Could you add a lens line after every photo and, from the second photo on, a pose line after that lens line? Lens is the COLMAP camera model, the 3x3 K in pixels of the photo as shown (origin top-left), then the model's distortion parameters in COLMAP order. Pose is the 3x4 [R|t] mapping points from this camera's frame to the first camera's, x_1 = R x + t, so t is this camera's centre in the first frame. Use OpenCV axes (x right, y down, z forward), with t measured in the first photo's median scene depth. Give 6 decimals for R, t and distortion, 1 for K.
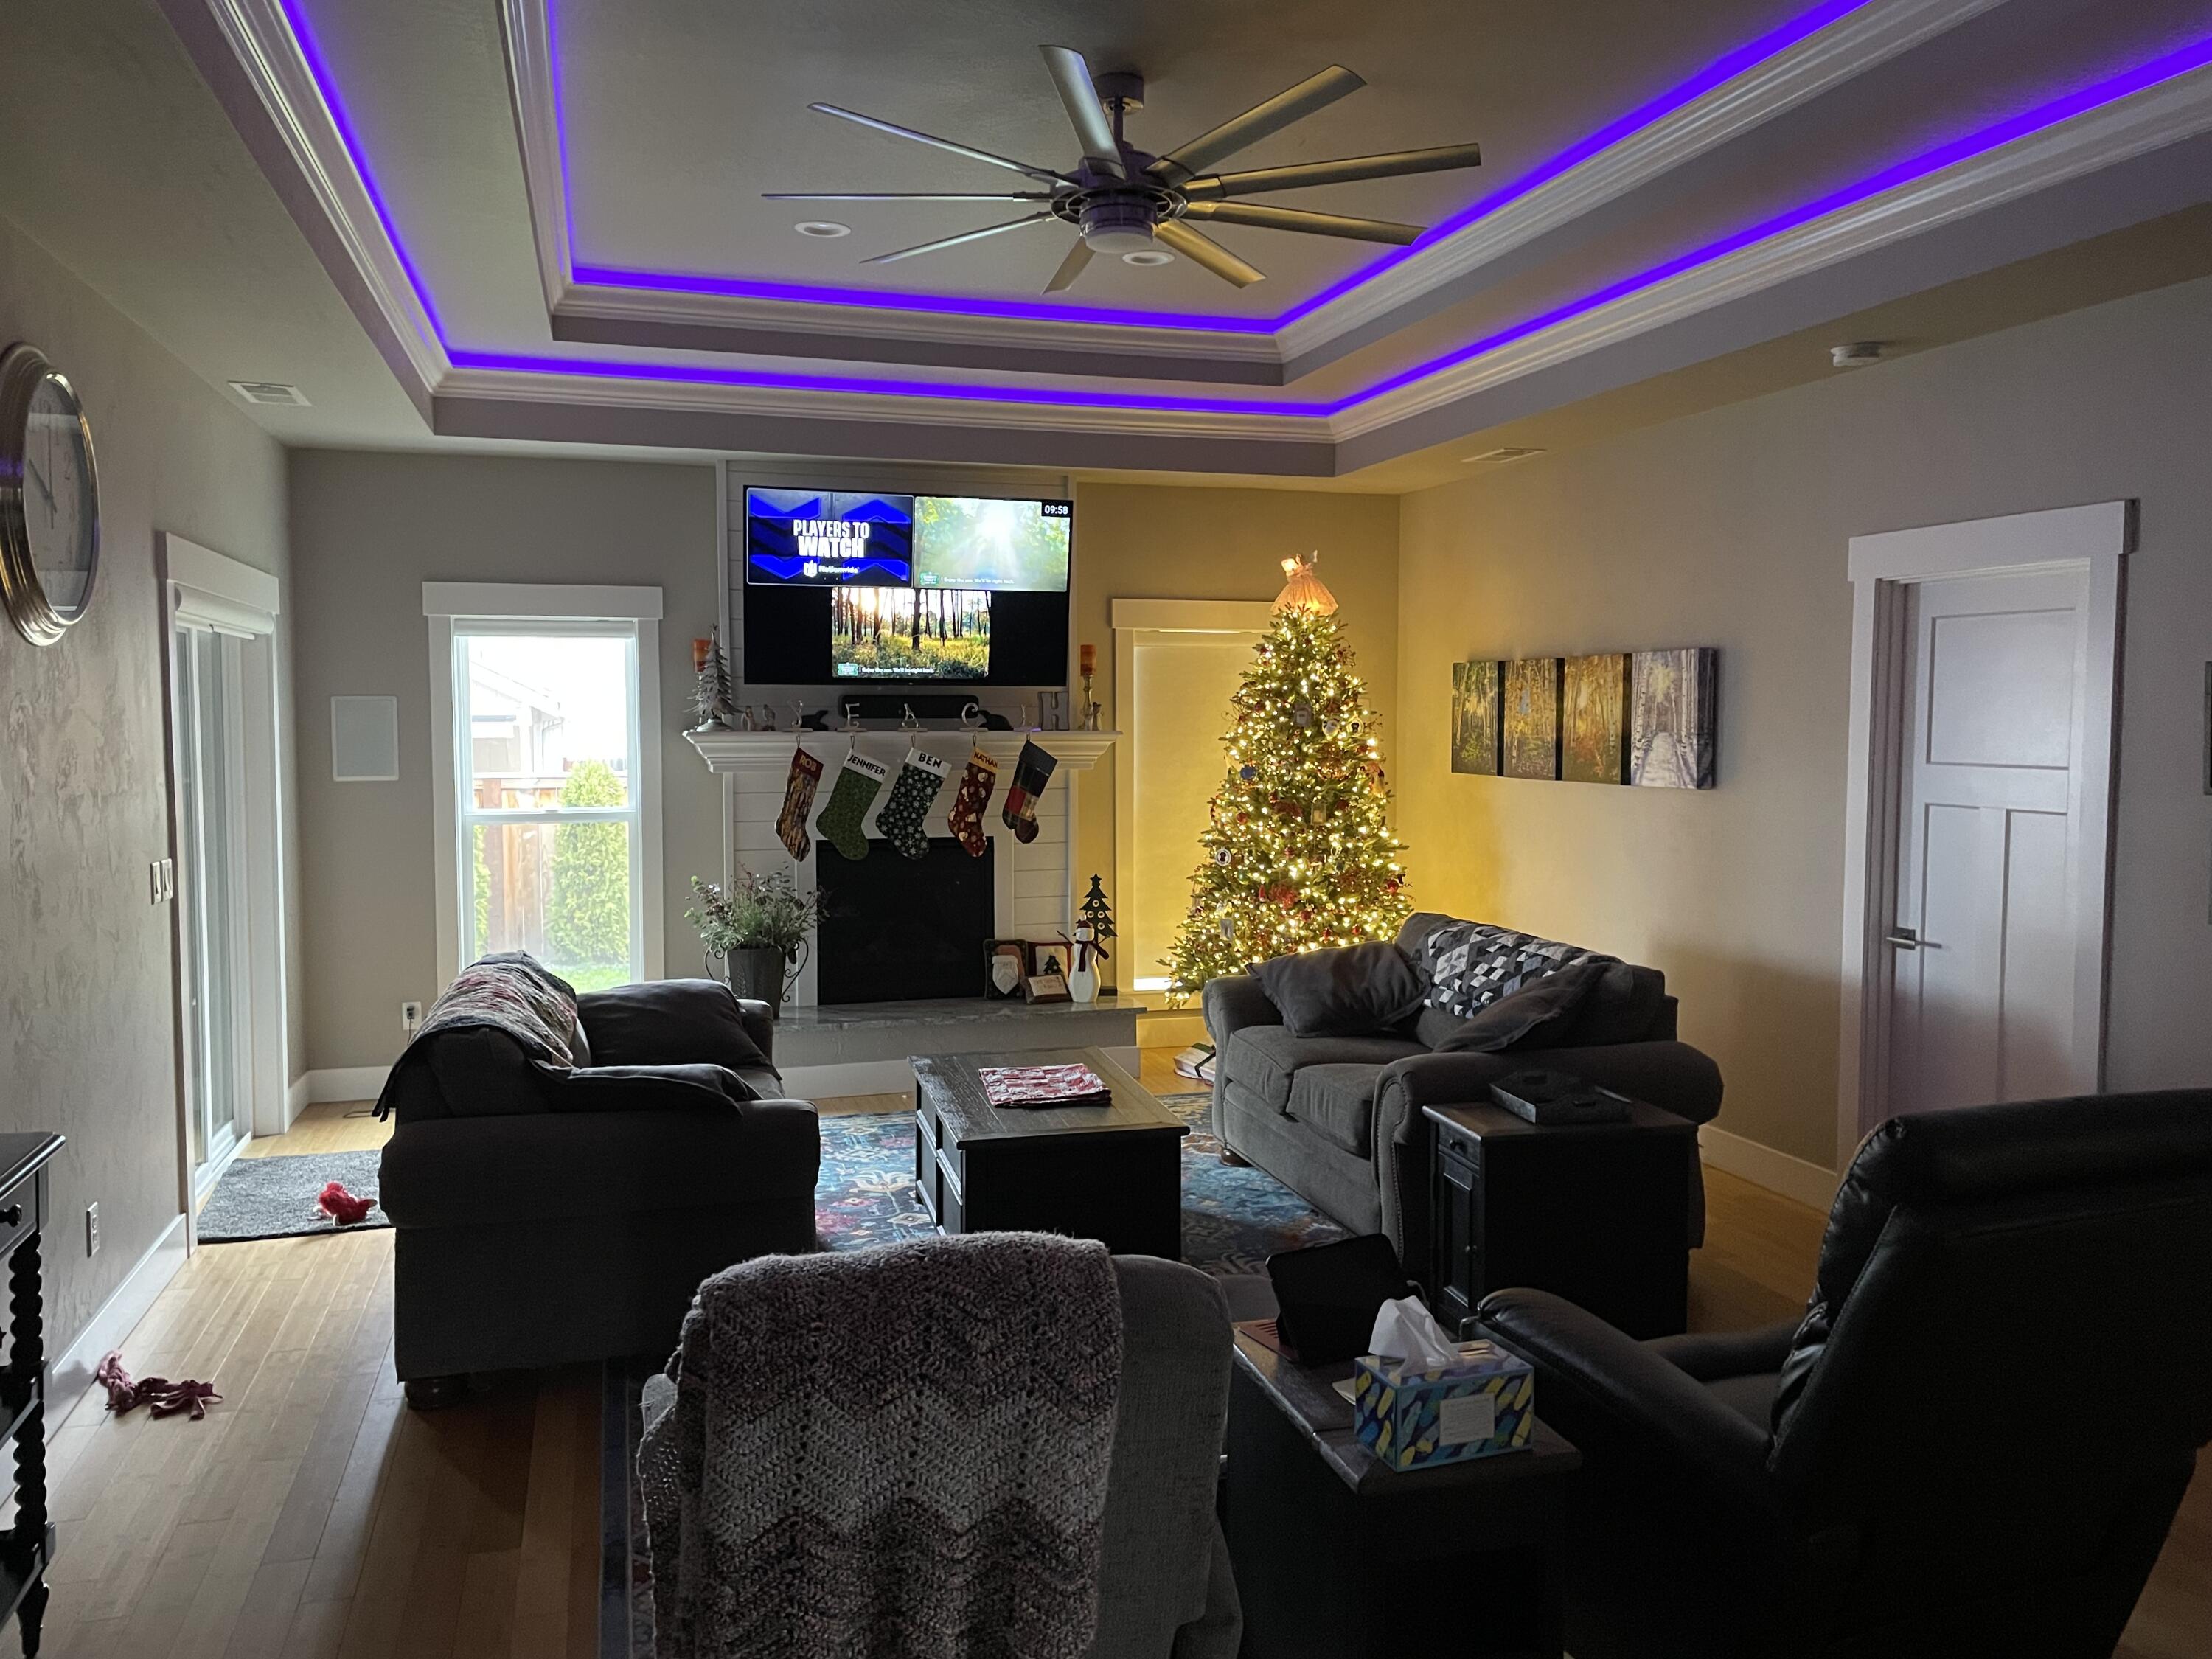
lens RADIAL K [[1663.1, 0, 1107.3], [0, 1663.1, 818.2], [0, 0, 1]] dist [0.095600, -0.112477]
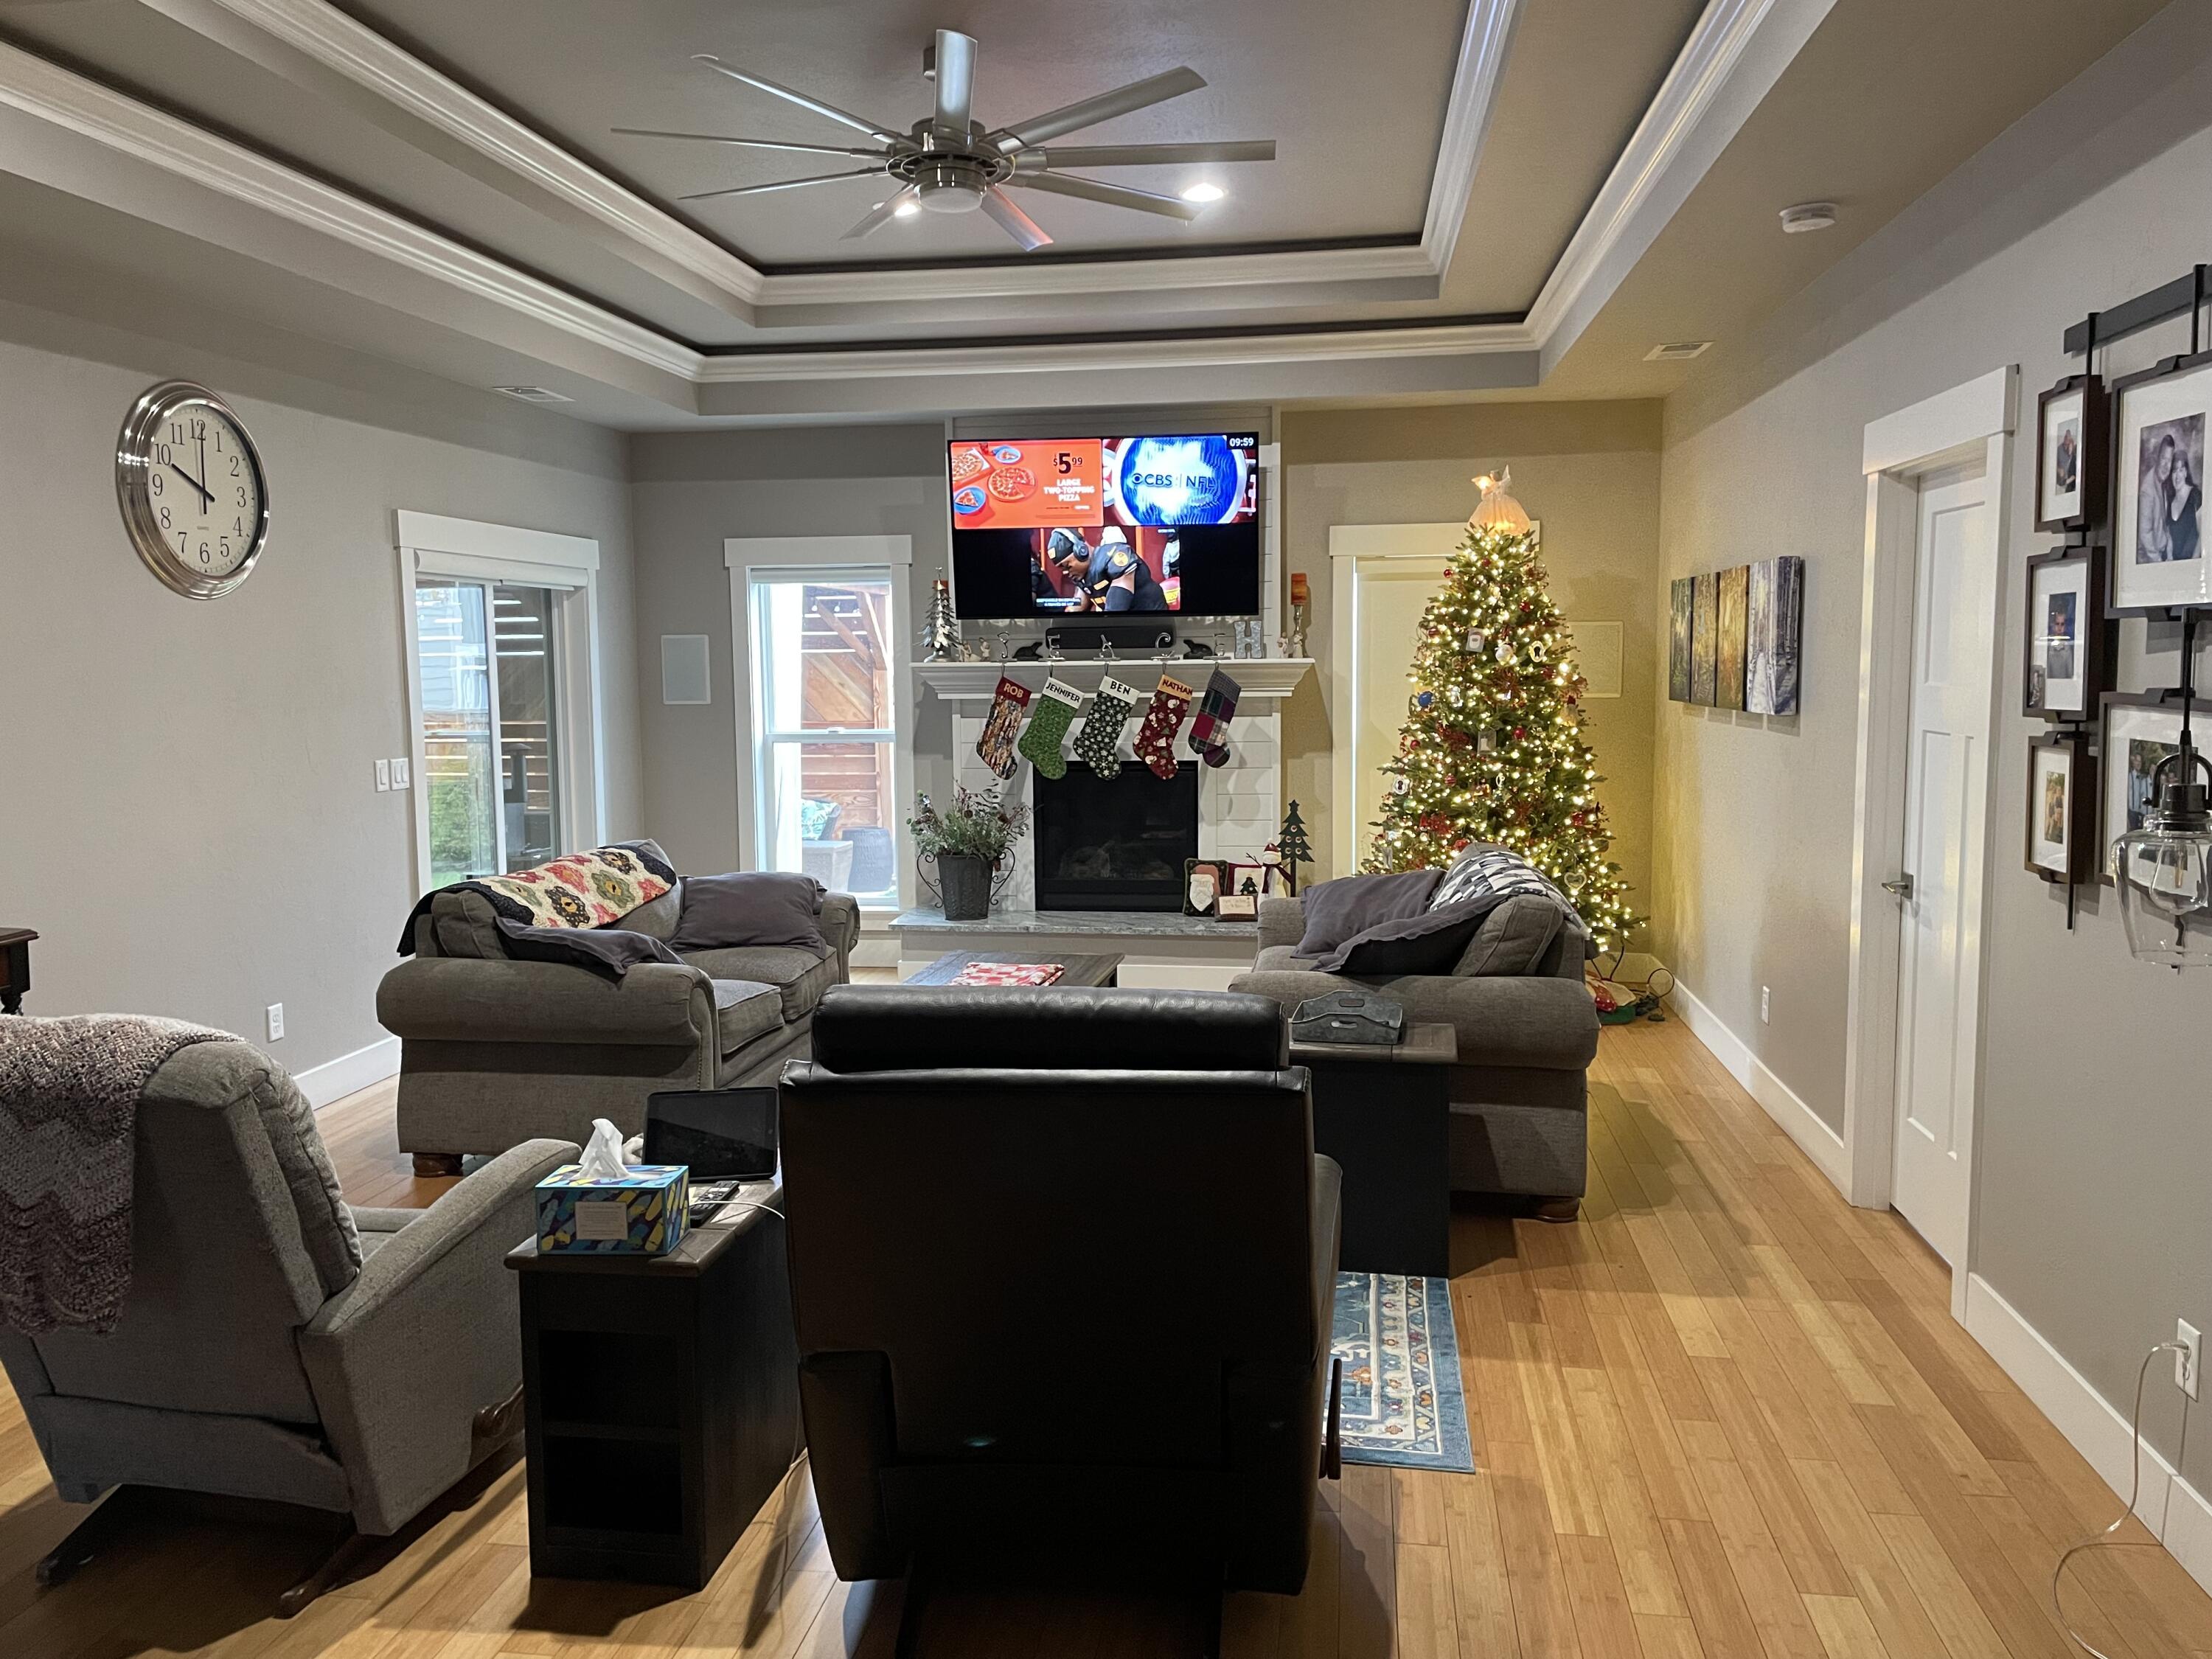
lens RADIAL K [[1663.1, 0, 1086.5], [0, 1663.1, 820.3], [0, 0, 1]] dist [0.095600, -0.112477]
pose [[0.904298, 0.032624, -0.425654, 0.327774], [-0.015988, 0.998964, 0.042598, 0.004938], [0.426603, -0.031716, 0.903883, 0.023842]]
